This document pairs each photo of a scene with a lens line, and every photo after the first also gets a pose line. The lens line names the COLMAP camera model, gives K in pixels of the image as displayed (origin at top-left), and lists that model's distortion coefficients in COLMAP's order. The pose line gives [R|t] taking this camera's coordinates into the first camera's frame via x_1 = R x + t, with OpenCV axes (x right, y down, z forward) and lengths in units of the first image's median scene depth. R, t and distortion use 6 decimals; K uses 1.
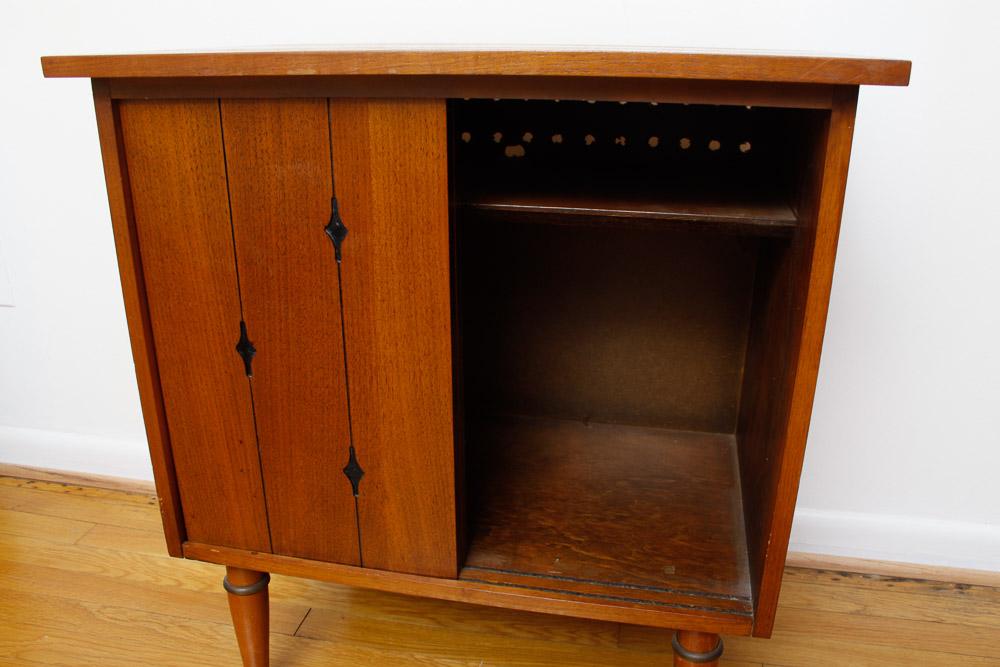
lens RADIAL K [[824.6, 0, 510.0], [0, 824.6, 337.0], [0, 0, 1]] dist [-0.135413, 0.103078]
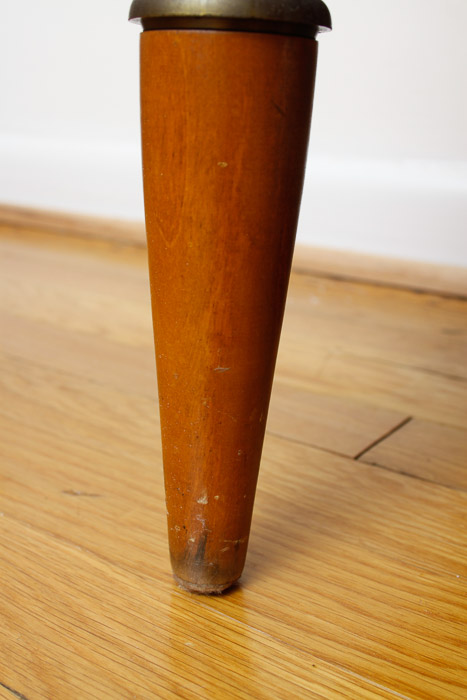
lens RADIAL K [[829.7, 0, 234.9], [0, 829.7, 349.6], [0, 0, 1]] dist [-0.034674, 0.000000]
pose [[0.905367, 0.144863, -0.399155, -0.192492], [-0.164317, 0.986297, -0.014755, 0.349962], [0.391548, 0.078946, 0.916765, 0.697702]]
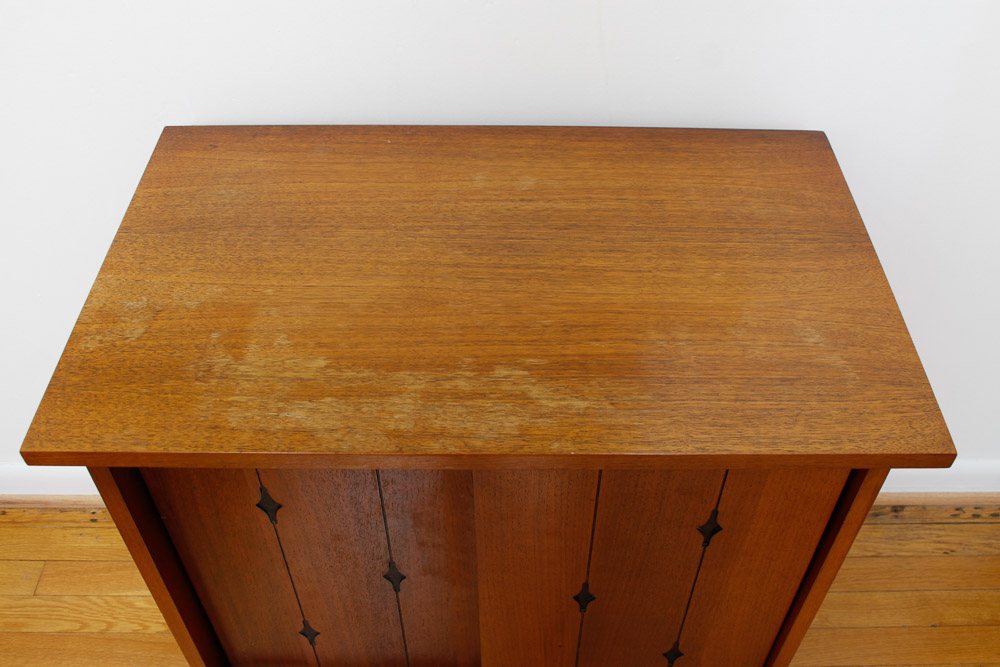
lens RADIAL K [[955.9, 0, 503.4], [0, 955.9, 334.7], [0, 0, 1]] dist [-0.074770, 0.000000]
pose [[0.981259, -0.136743, 0.135765, -0.125592], [0.067233, 0.903248, 0.423820, -0.552825], [-0.180584, -0.406749, 0.895513, 0.024450]]
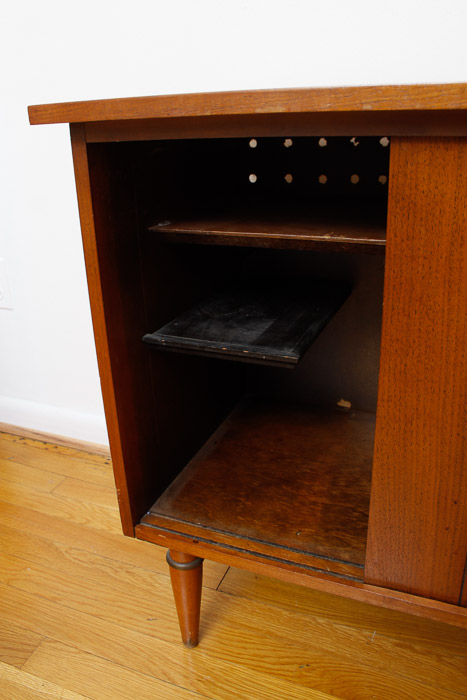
lens RADIAL K [[577.2, 0, 234.8], [0, 577.2, 341.3], [0, 0, 1]] dist [-0.135413, 0.103078]
pose [[0.979984, 0.039187, -0.195182, -0.090691], [-0.033000, 0.998847, 0.034853, -0.039491], [0.196323, -0.027715, 0.980147, 0.178179]]
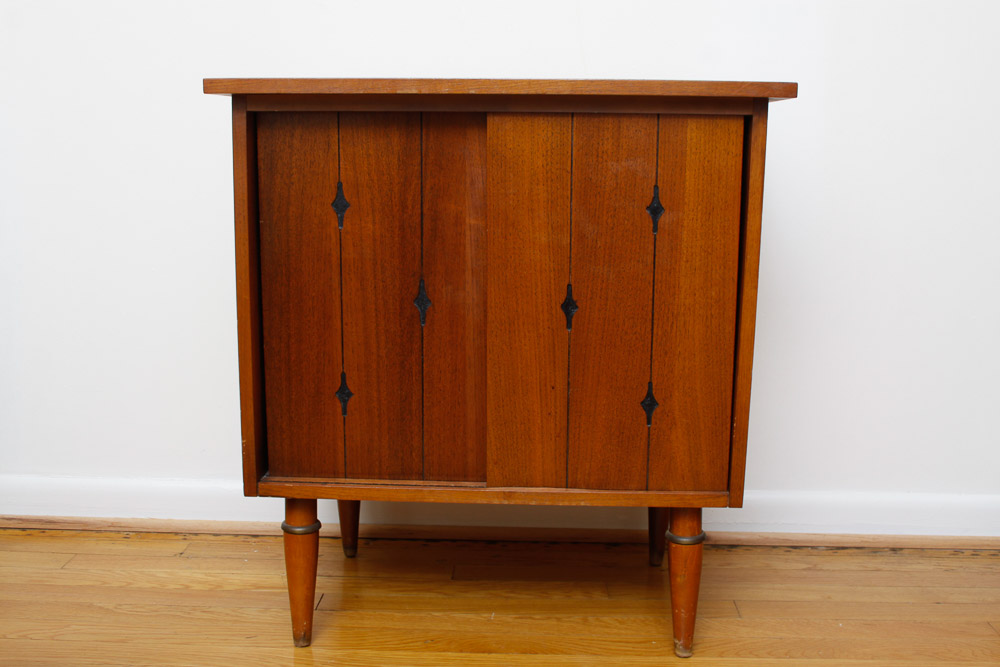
lens RADIAL K [[1076.1, 0, 506.3], [0, 1076.1, 334.0], [0, 0, 1]] dist [-0.069975, 0.000000]
pose [[0.988211, -0.021222, 0.151619, -0.231411], [0.047364, 0.984140, -0.170952, 0.270885], [-0.145586, 0.176118, 0.973544, -0.513242]]
